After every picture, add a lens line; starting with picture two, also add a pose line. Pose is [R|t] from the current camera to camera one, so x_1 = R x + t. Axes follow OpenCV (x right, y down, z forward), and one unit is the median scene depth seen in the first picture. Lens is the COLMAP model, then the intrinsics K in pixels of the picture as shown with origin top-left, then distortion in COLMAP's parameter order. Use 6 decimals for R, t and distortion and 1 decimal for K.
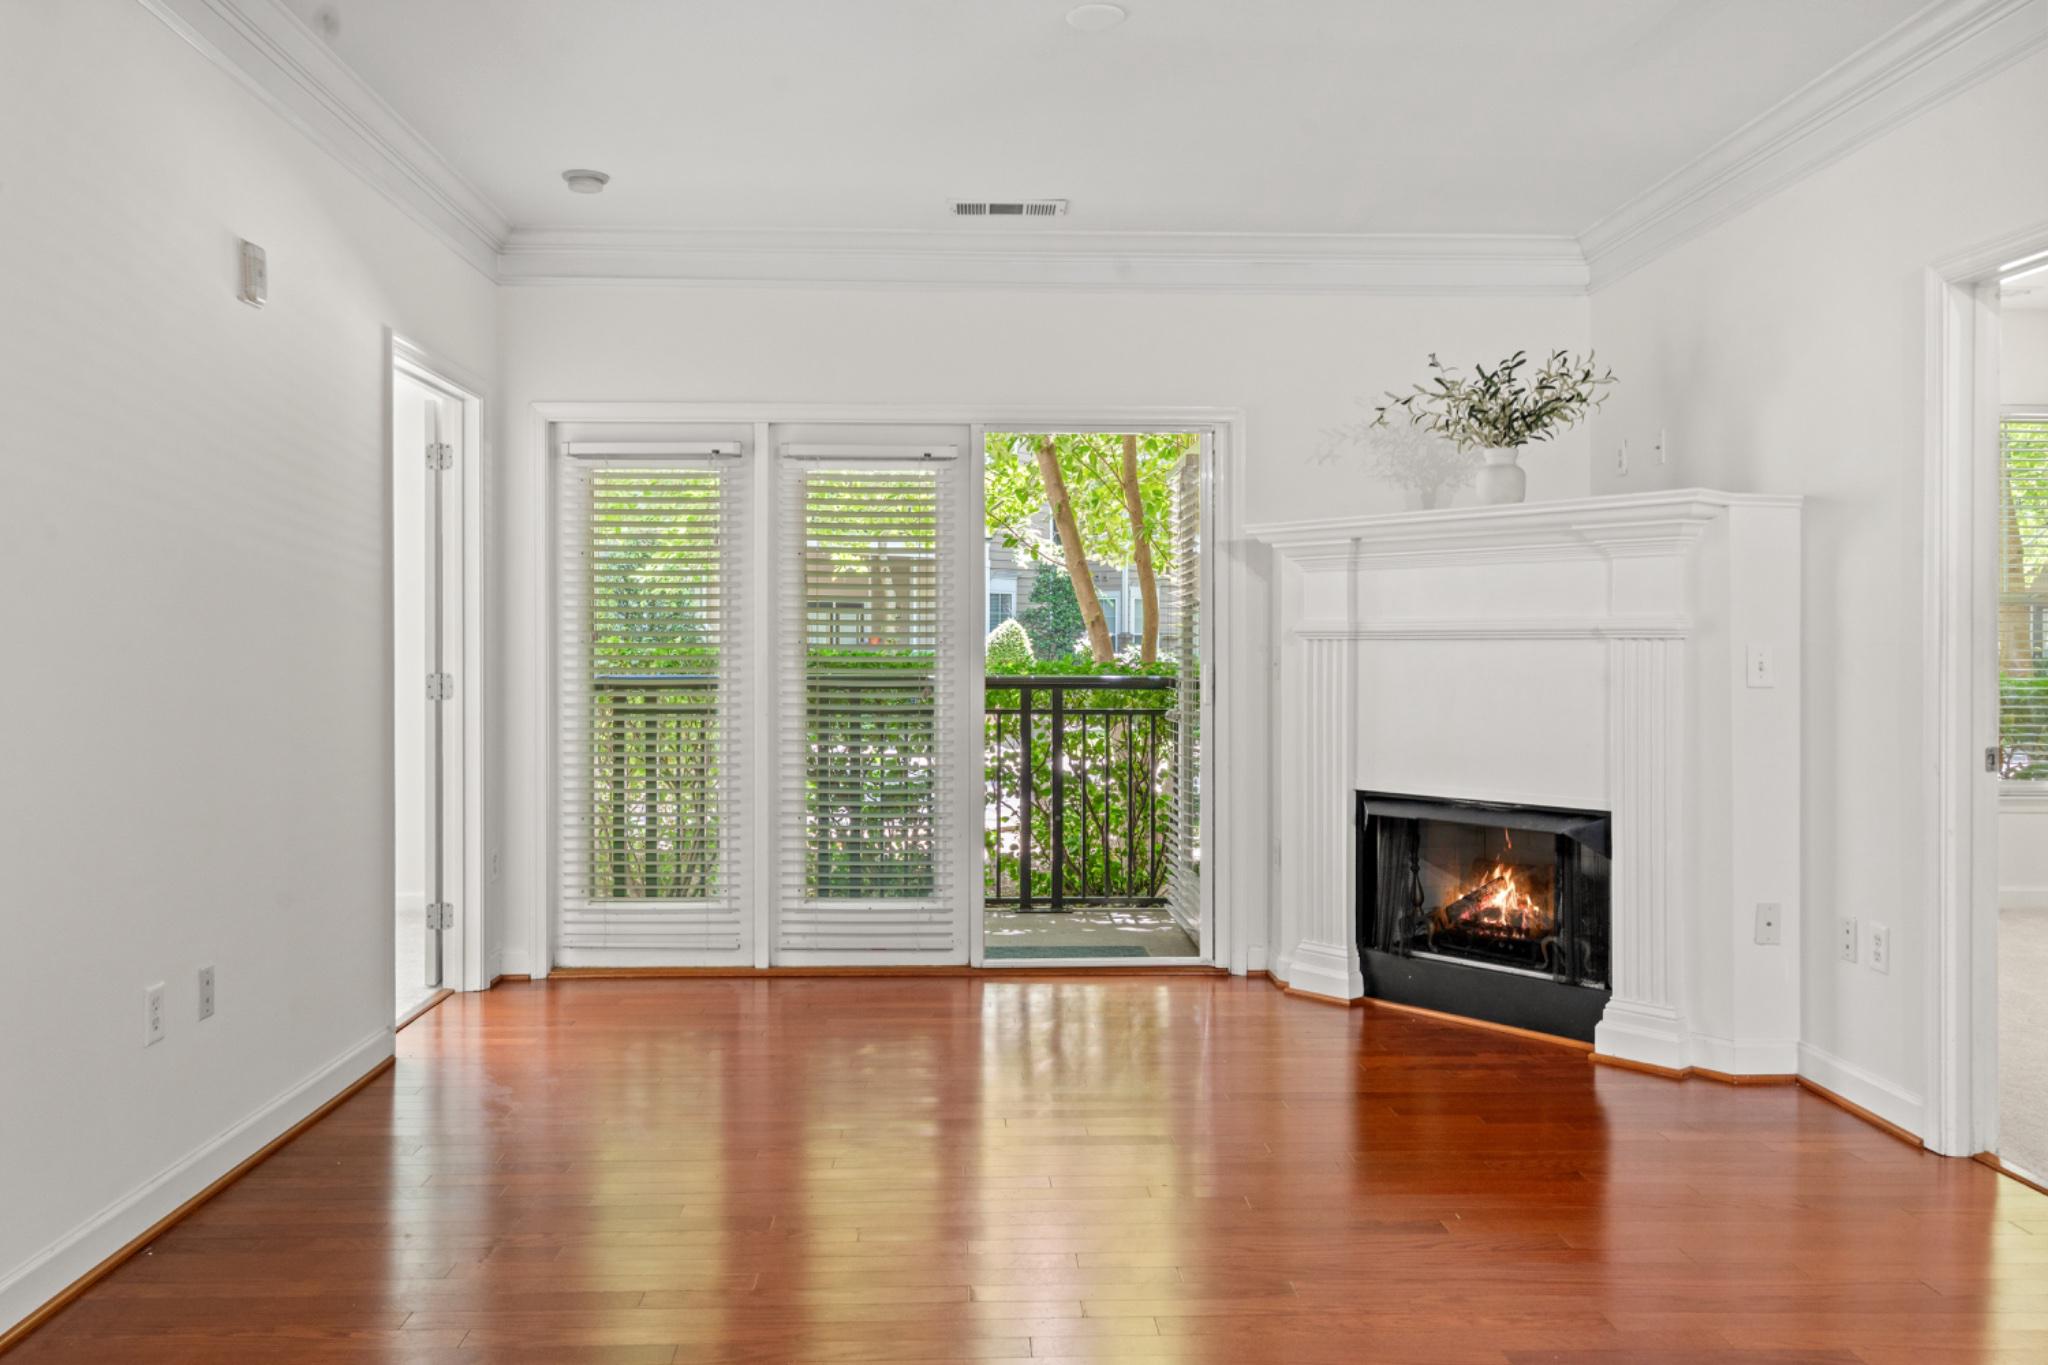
lens RADIAL K [[1612.5, 0, 1010.5], [0, 1612.5, 635.1], [0, 0, 1]] dist [0.005445, -0.002629]
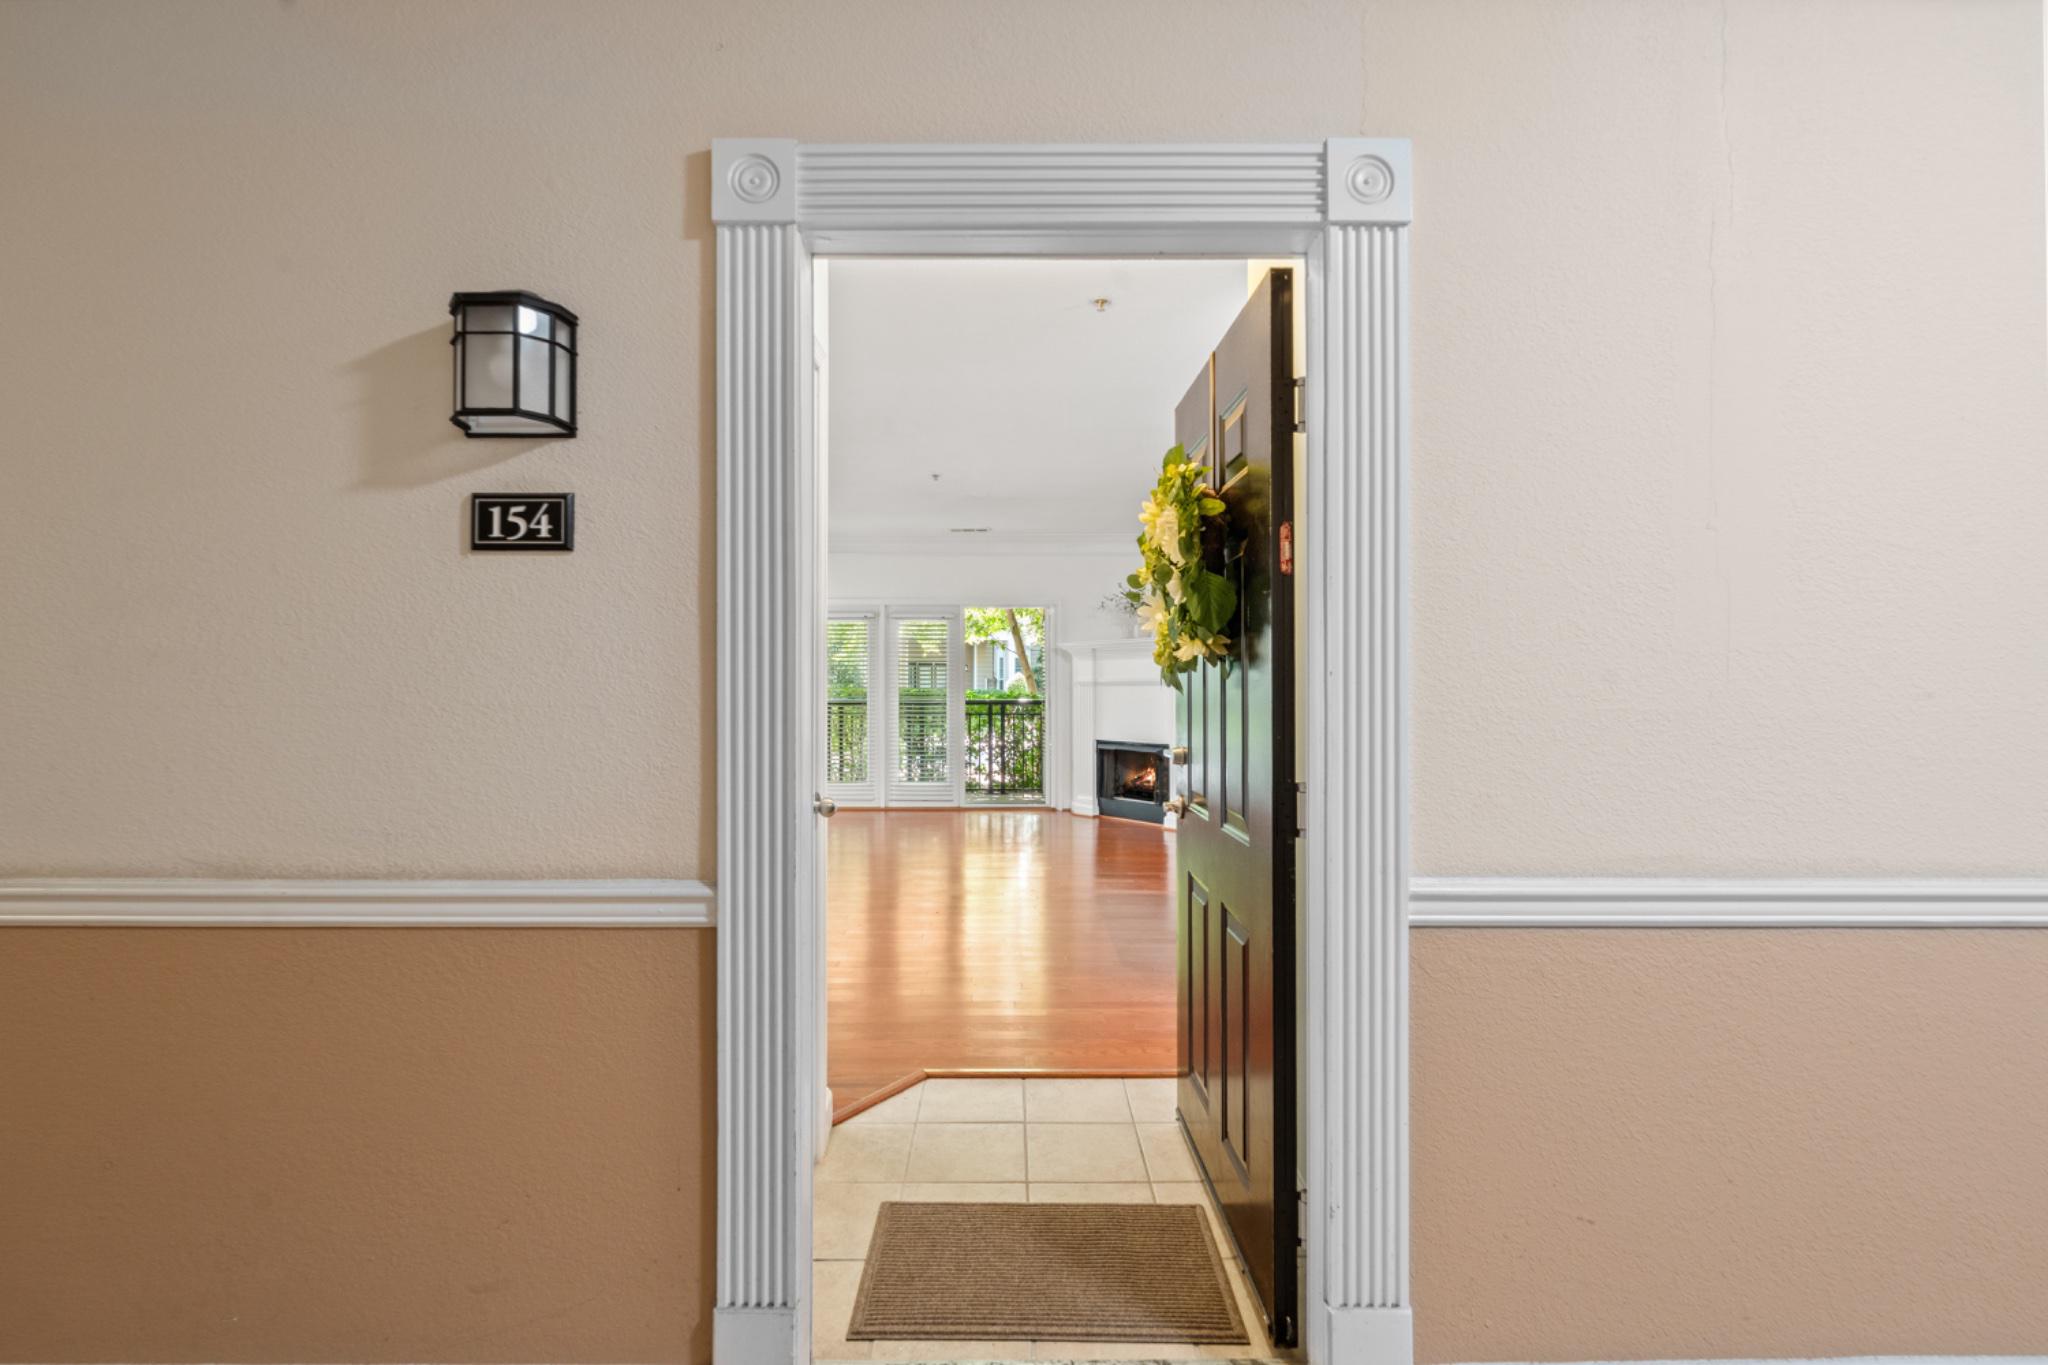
lens RADIAL K [[954.1, 0, 1024.0], [0, 954.1, 682.5], [0, 0, 1]] dist [-0.002010, -0.000212]
pose [[0.999737, -0.001403, -0.022907, 0.121765], [0.001426, 0.999998, 0.000991, -0.003646], [0.022906, -0.001024, 0.999737, -0.602346]]
